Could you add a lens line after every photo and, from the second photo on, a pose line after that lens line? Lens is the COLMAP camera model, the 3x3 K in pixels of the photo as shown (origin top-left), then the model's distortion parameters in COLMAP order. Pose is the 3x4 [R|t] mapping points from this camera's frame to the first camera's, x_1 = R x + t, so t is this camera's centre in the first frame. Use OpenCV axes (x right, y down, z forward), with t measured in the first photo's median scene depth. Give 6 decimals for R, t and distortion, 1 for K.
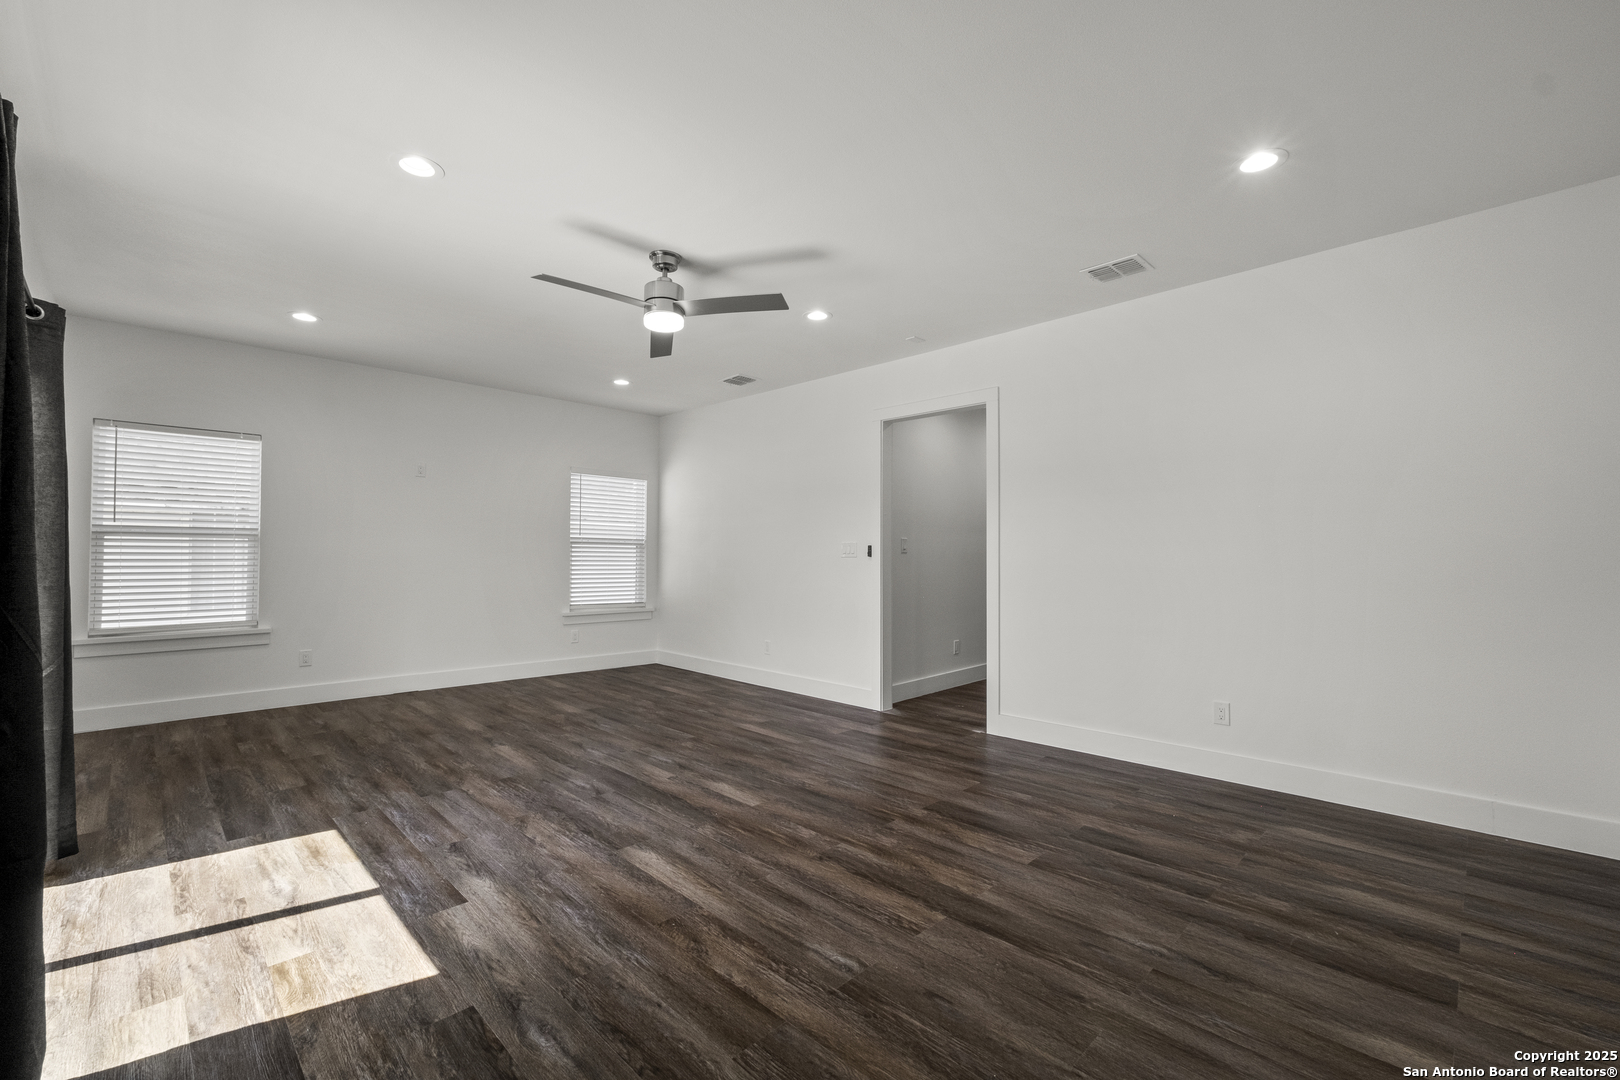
lens RADIAL K [[682.7, 0, 807.6], [0, 682.7, 554.3], [0, 0, 1]] dist [-0.007203, 0.000226]
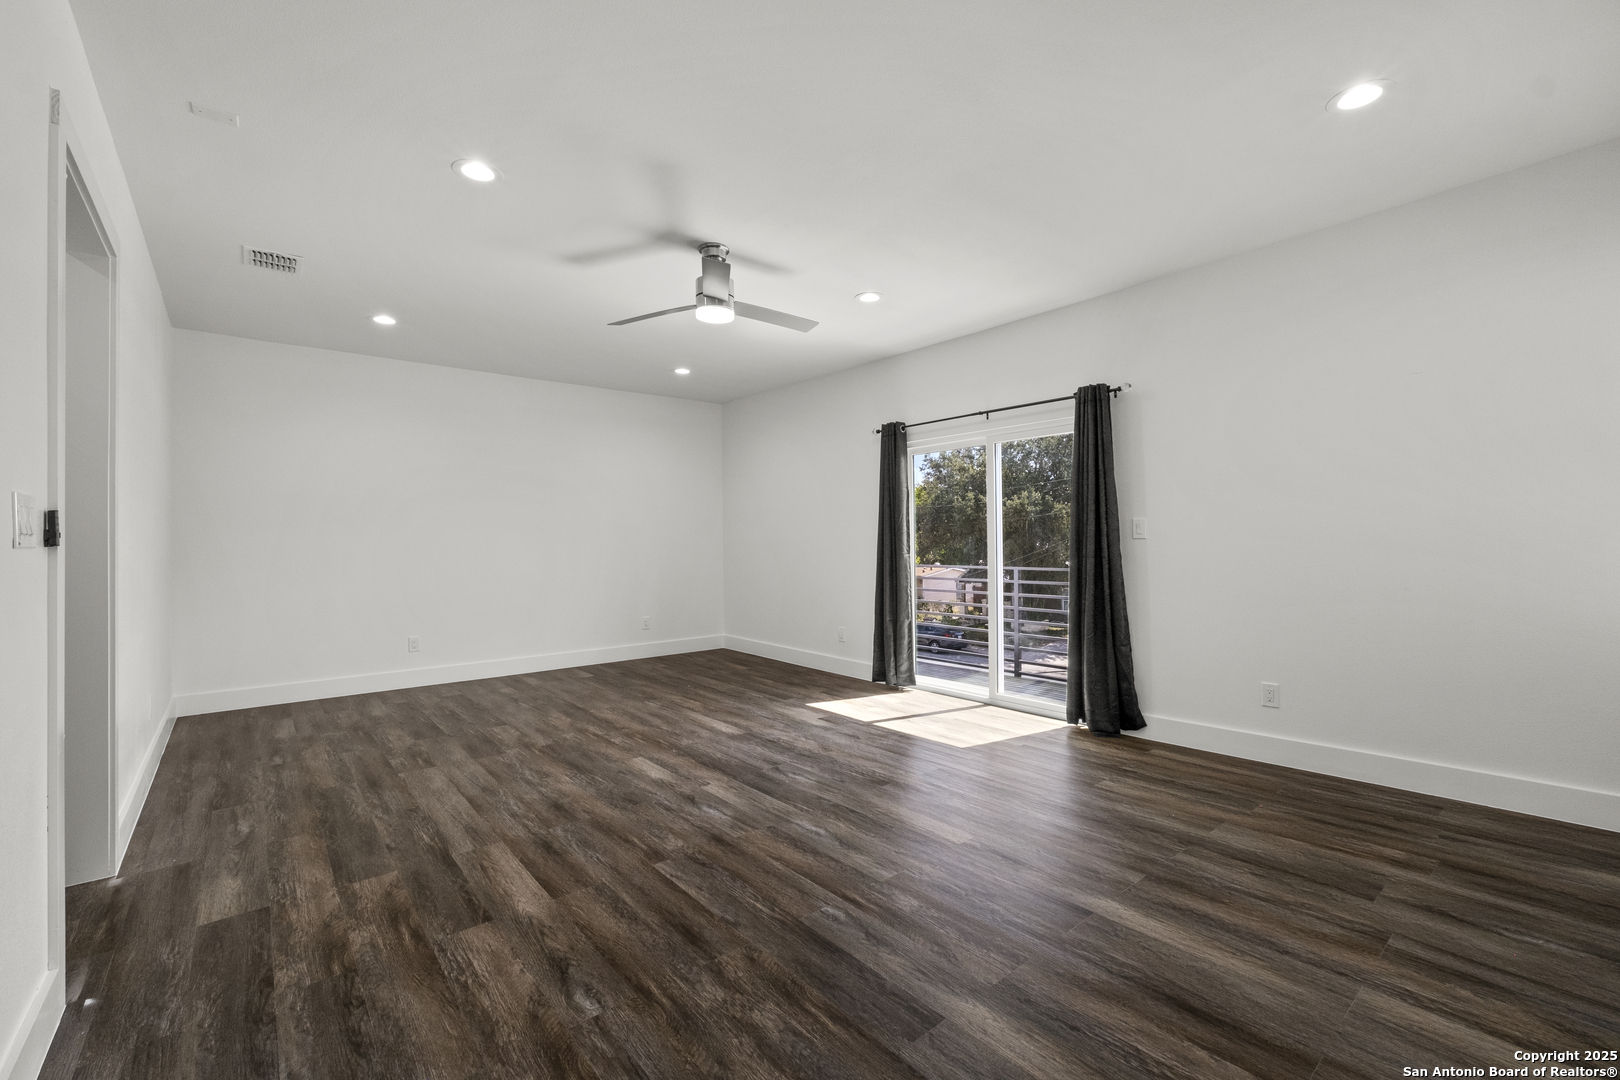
lens RADIAL K [[682.7, 0, 807.6], [0, 682.7, 554.3], [0, 0, 1]] dist [-0.007203, 0.000226]
pose [[-0.995667, 0.003891, 0.092911, -0.481686], [0.005288, 0.999877, 0.014786, 0.007581], [-0.092842, 0.015213, -0.995565, 2.163081]]
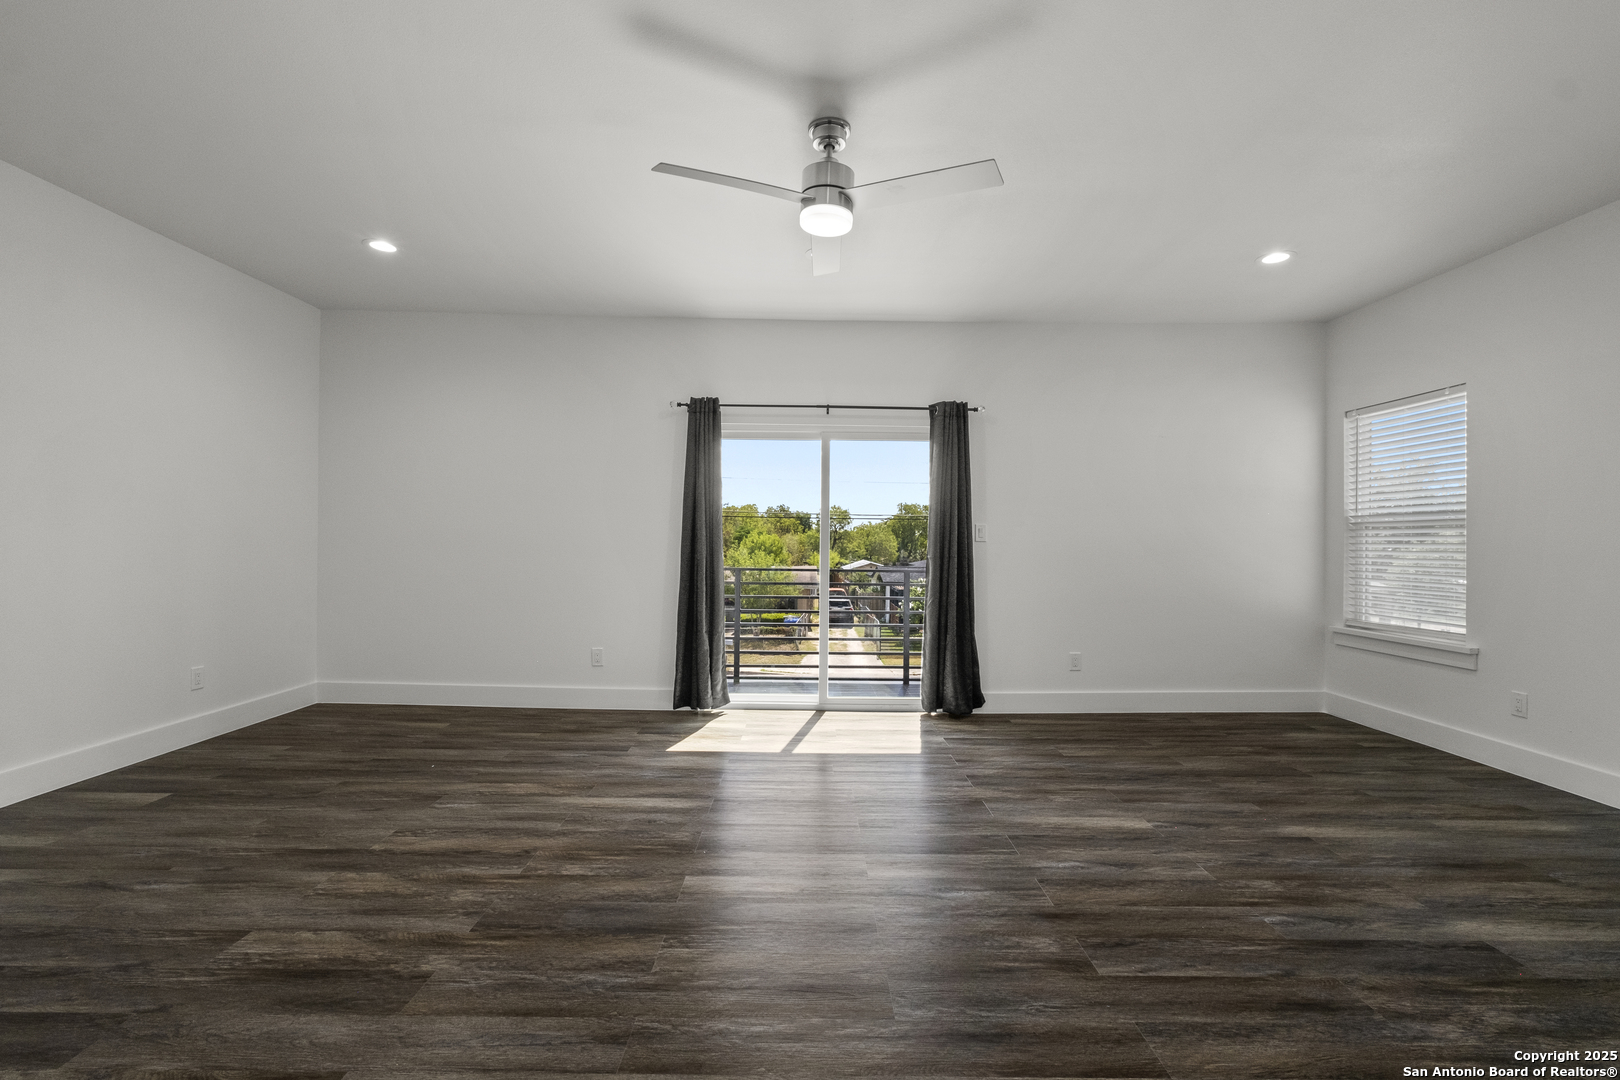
lens RADIAL K [[701.8, 0, 810.9], [0, 701.8, 555.9], [0, 0, 1]] dist [-0.002823, 0.000393]
pose [[-0.702826, 0.000638, -0.711362, 0.363765], [-0.012224, 0.999841, 0.012975, 0.016414], [0.711257, 0.017815, -0.702706, 1.640689]]
